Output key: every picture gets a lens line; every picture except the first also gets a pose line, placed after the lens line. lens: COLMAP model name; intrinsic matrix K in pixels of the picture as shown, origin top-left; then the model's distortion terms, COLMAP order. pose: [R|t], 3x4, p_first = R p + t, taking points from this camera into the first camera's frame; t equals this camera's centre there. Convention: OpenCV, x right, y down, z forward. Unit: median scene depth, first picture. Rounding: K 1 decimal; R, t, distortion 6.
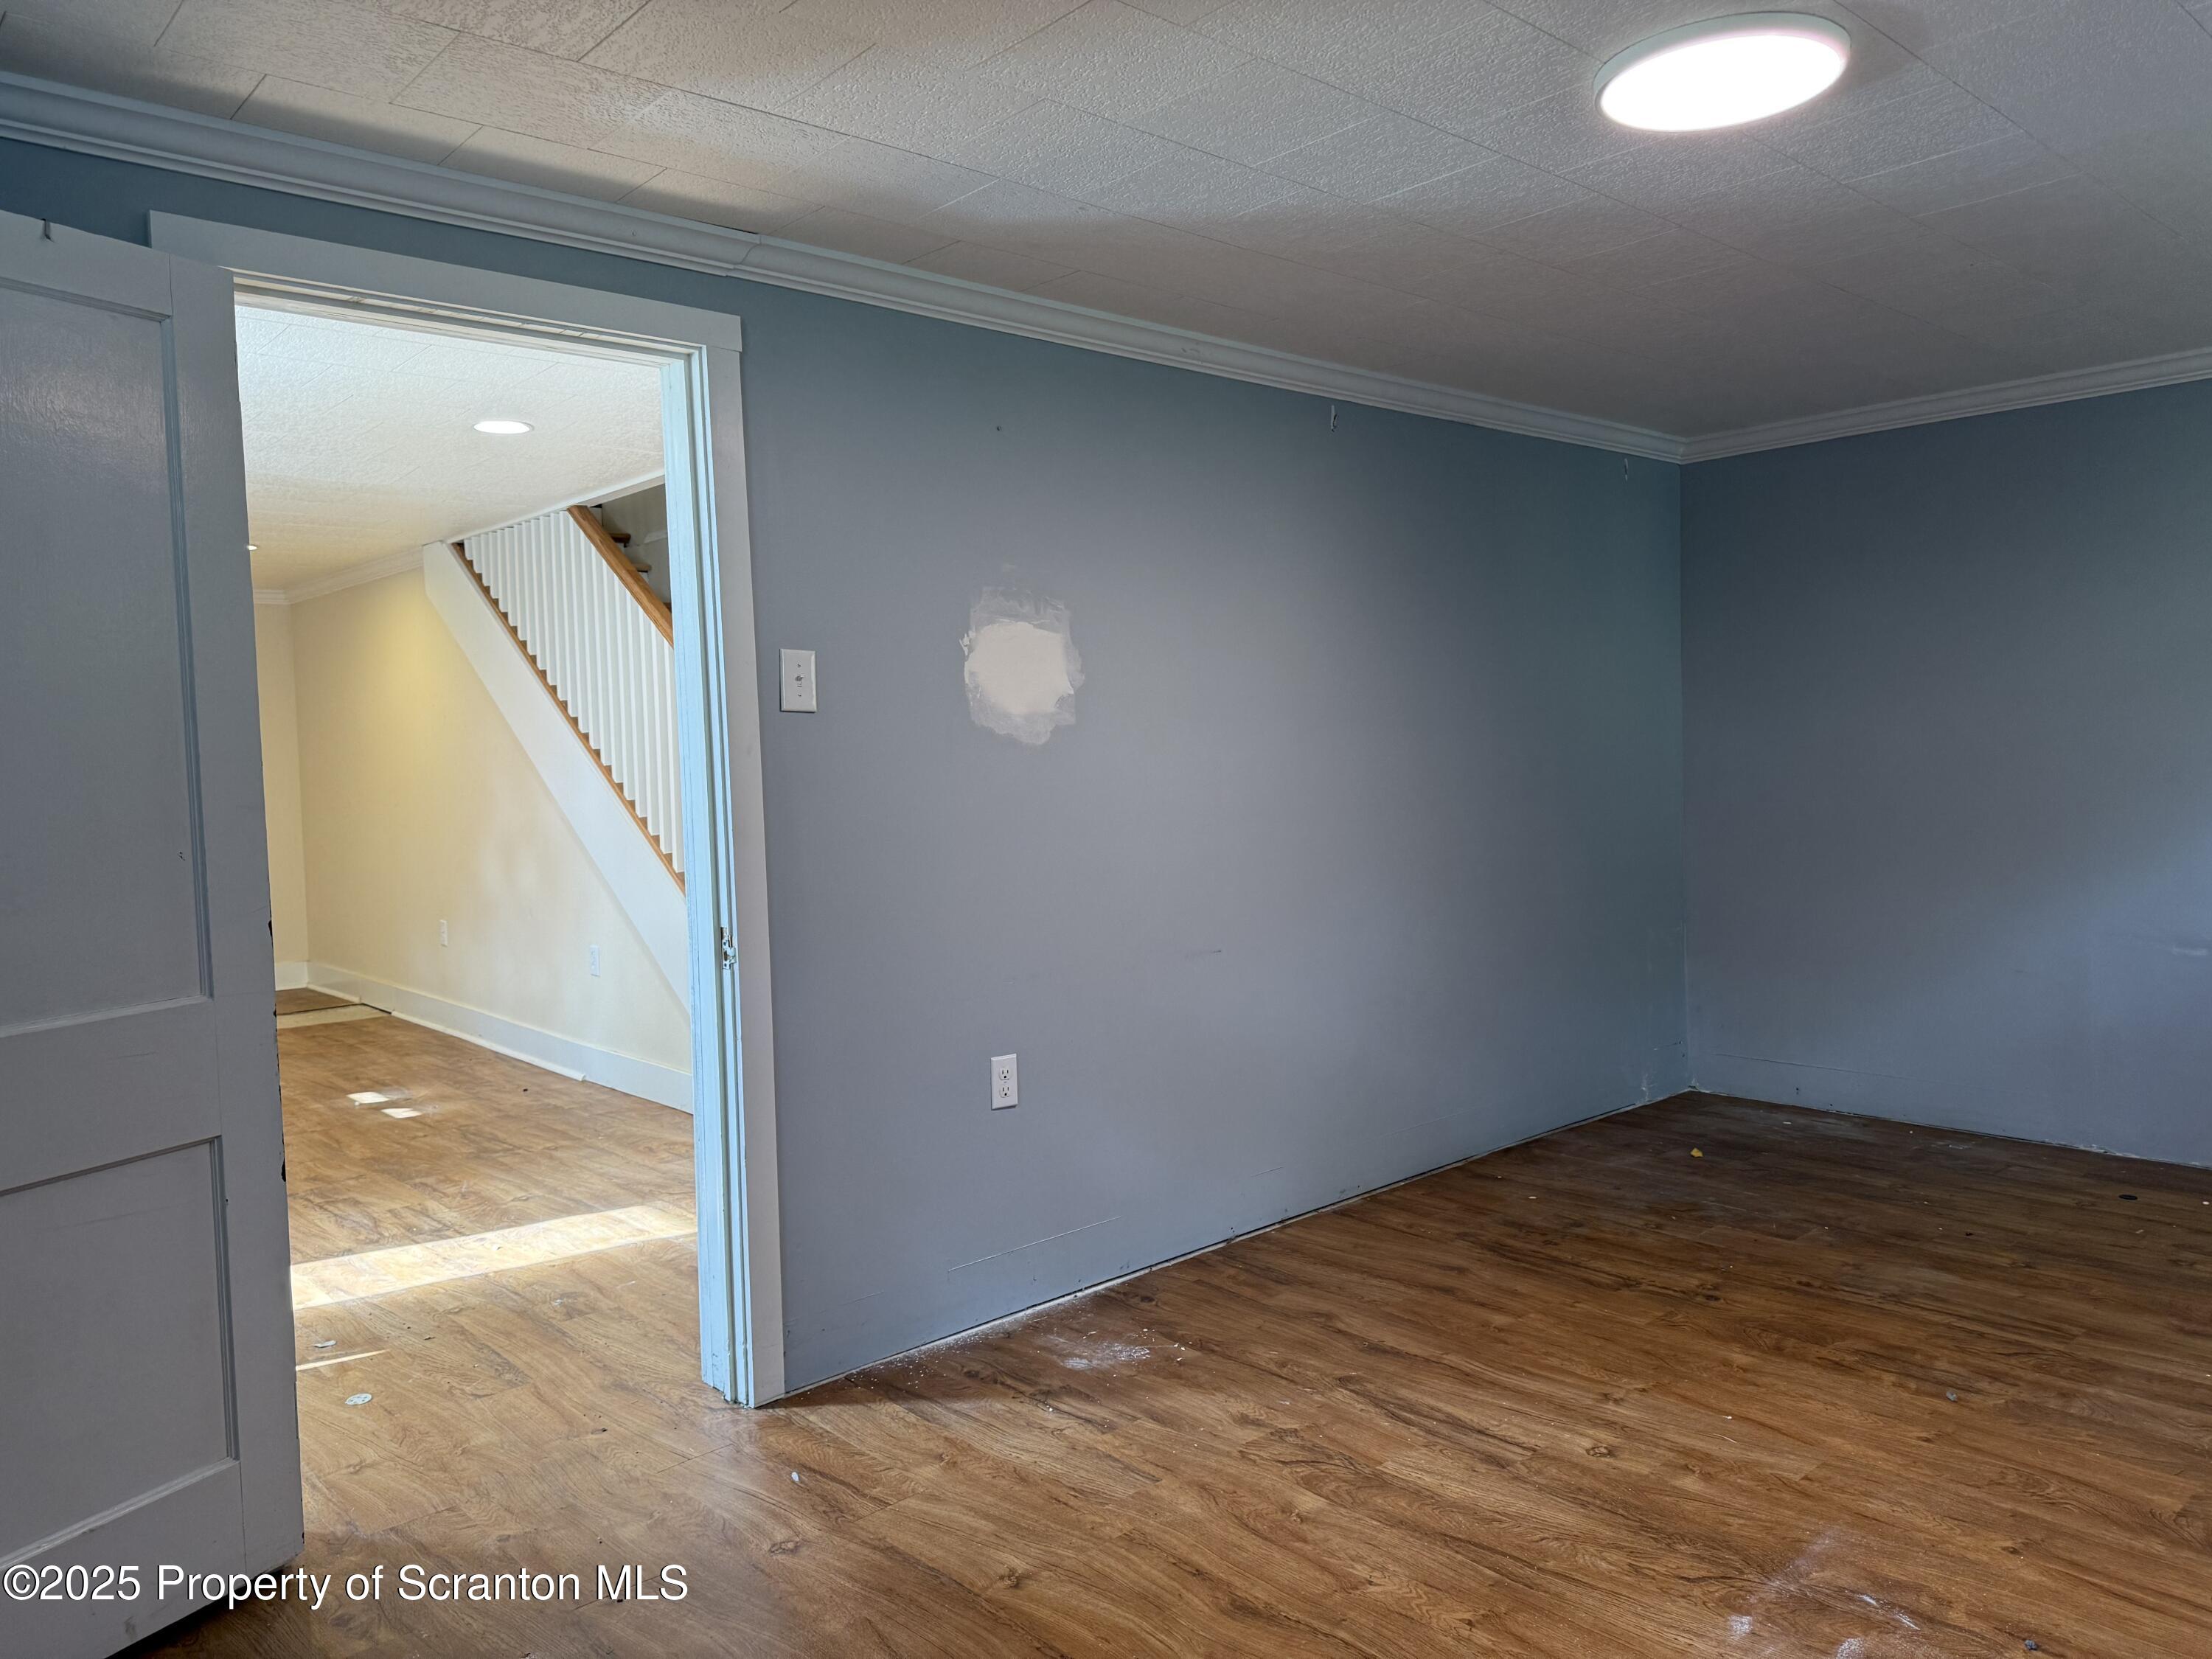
lens RADIAL K [[1556.0, 0, 1099.9], [0, 1556.0, 824.9], [0, 0, 1]] dist [0.094738, -0.139712]
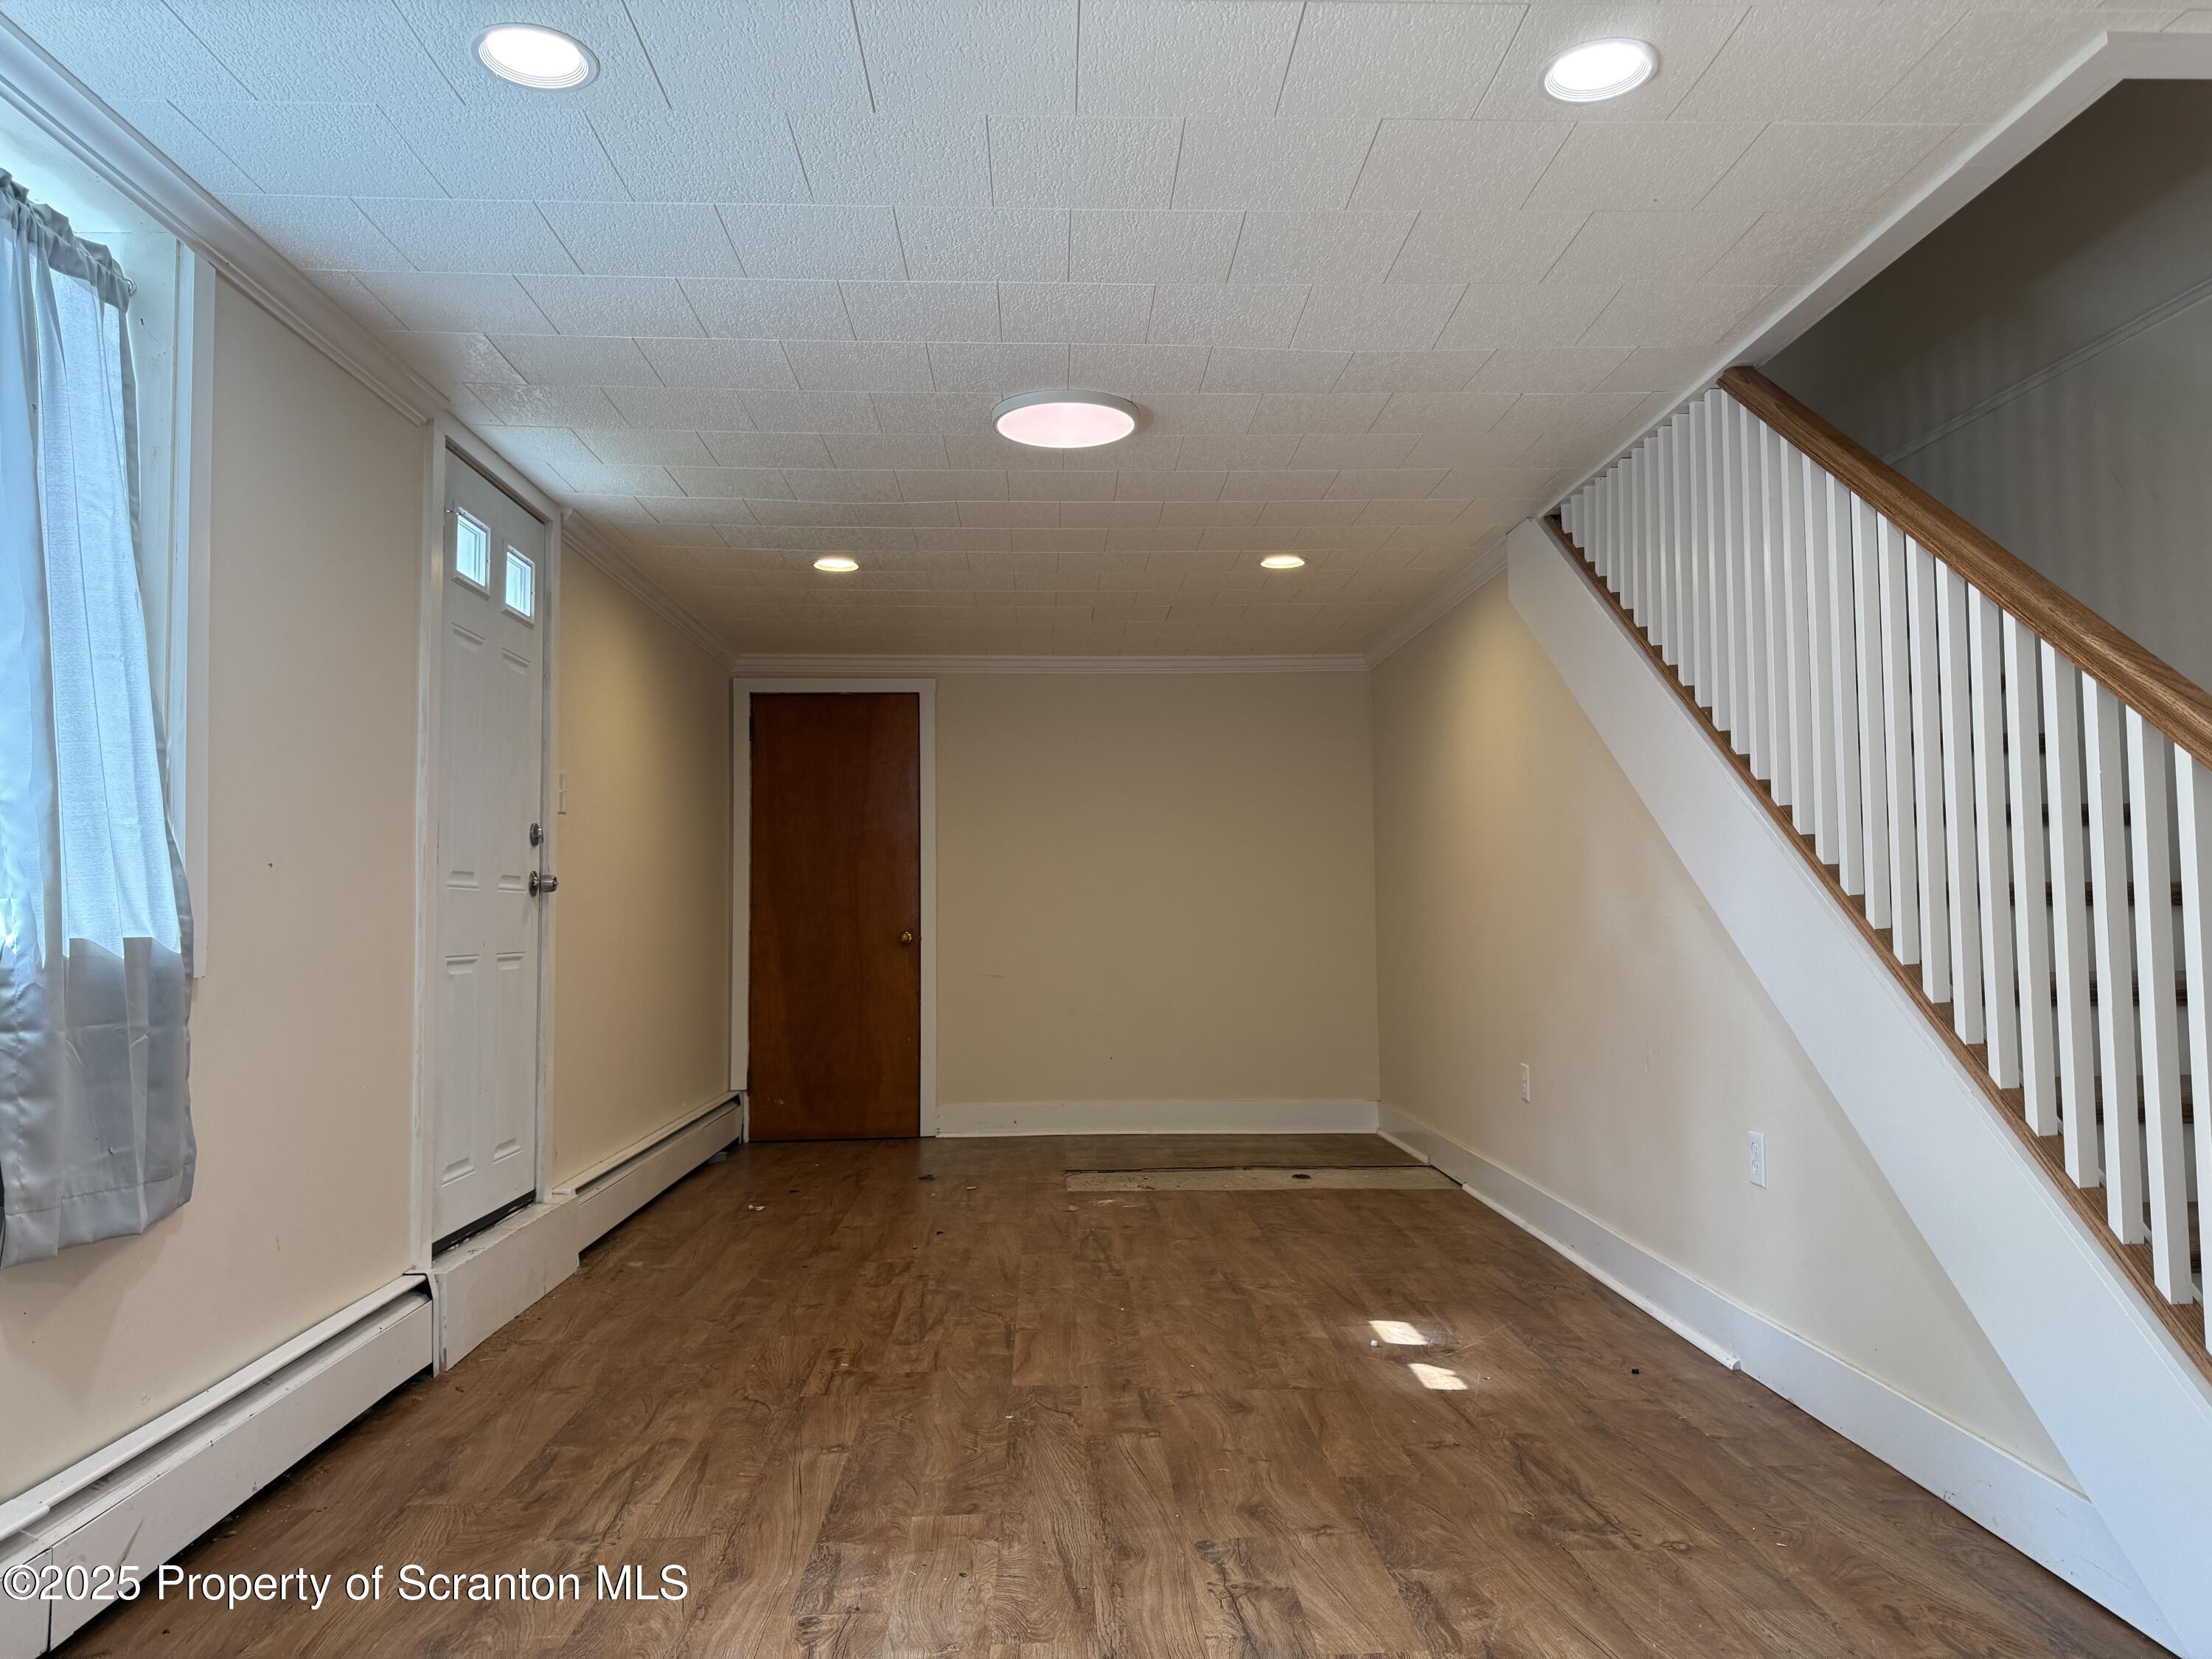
lens RADIAL K [[1556.0, 0, 1099.9], [0, 1556.0, 824.9], [0, 0, 1]] dist [0.094738, -0.139712]
pose [[0.770604, -0.020230, -0.636993, -0.148667], [-0.041458, 0.995788, -0.081778, 0.025231], [0.635965, 0.089427, 0.766519, 0.428614]]
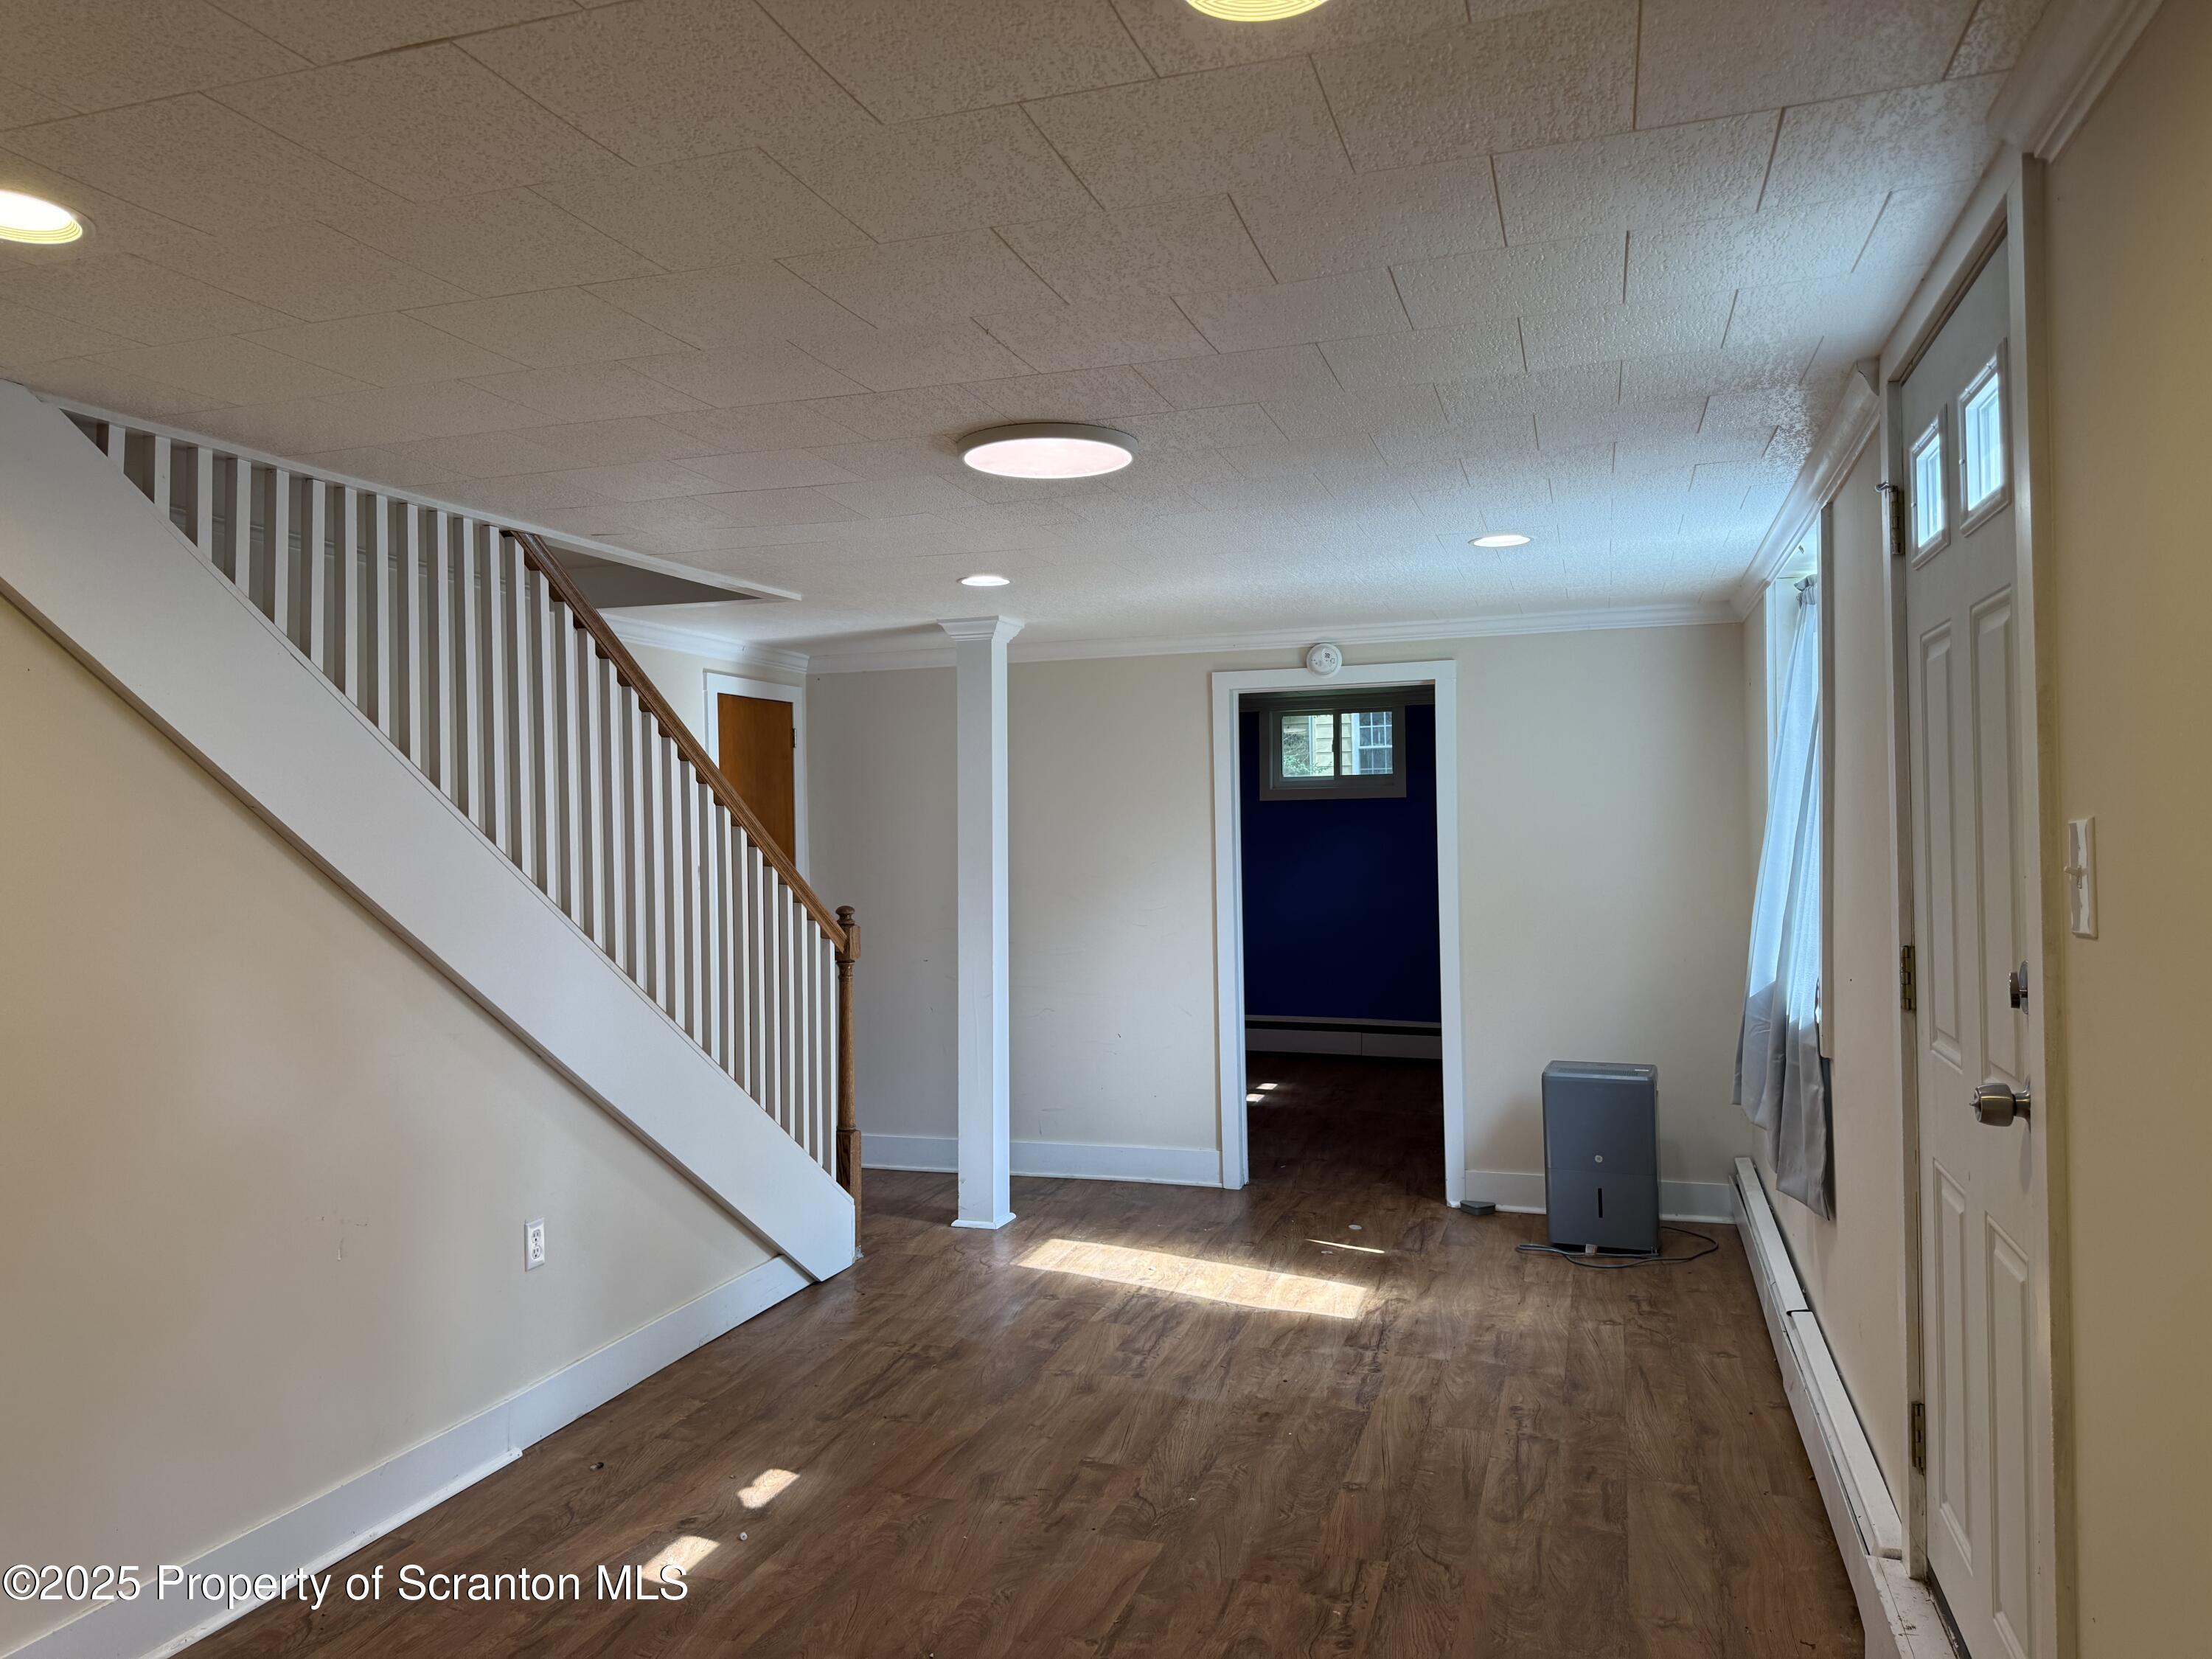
lens RADIAL K [[1556.0, 0, 1099.9], [0, 1556.0, 824.9], [0, 0, 1]] dist [0.094738, -0.139712]
pose [[-0.503983, 0.034732, 0.863015, -1.038486], [0.073509, 0.997291, 0.002792, -0.069919], [-0.860580, 0.064846, -0.505171, 1.168179]]
